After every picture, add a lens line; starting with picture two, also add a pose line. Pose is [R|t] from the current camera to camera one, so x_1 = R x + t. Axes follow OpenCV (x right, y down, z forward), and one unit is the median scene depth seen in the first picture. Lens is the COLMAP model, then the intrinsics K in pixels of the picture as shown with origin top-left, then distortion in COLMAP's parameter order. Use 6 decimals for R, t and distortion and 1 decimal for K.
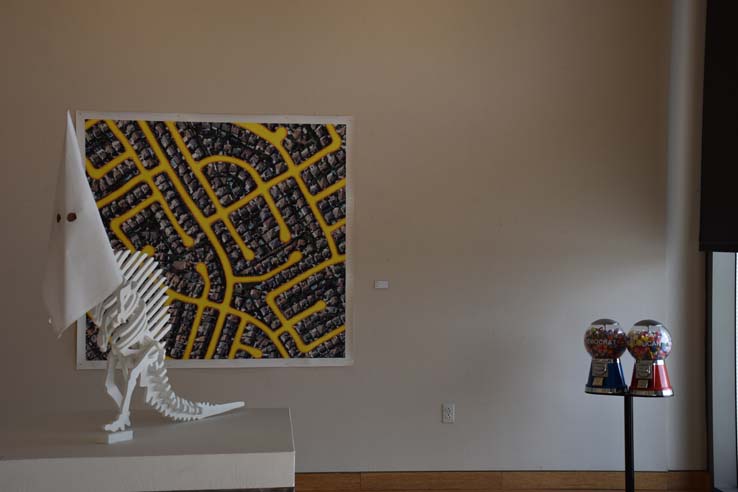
lens RADIAL K [[1426.9, 0, 361.7], [0, 1426.9, 247.3], [0, 0, 1]] dist [0.449966, 0.000000]
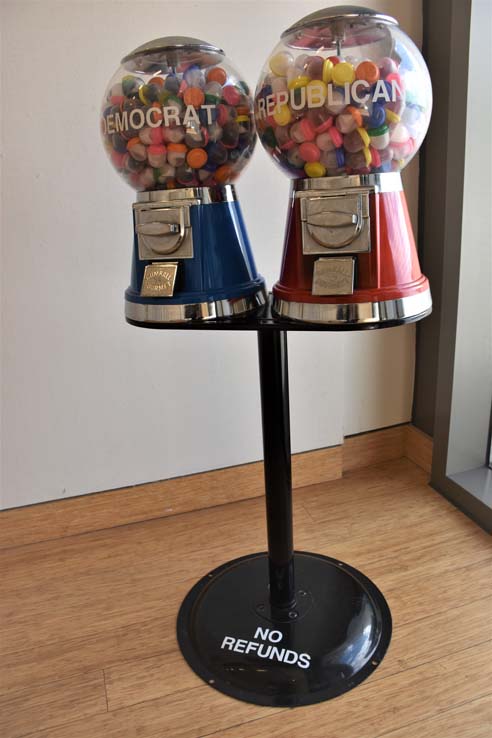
lens RADIAL K [[573.7, 0, 244.8], [0, 573.7, 370.4], [0, 0, 1]] dist [-0.131094, 0.007717]
pose [[0.978360, -0.122311, 0.166890, 0.154583], [0.065844, 0.948688, 0.309283, 0.075275], [-0.196155, -0.291601, 0.936212, 0.872296]]
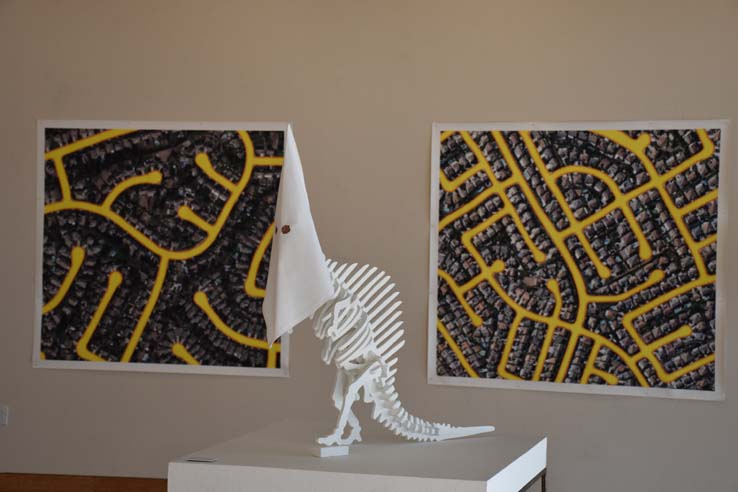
lens RADIAL K [[1513.4, 0, 364.7], [0, 1513.4, 247.2], [0, 0, 1]] dist [0.487724, 0.000000]
pose [[0.935224, 0.016673, -0.353664, 0.126841], [-0.020280, 0.999773, -0.006493, -0.001461], [0.353475, 0.013245, 0.935350, 0.018130]]
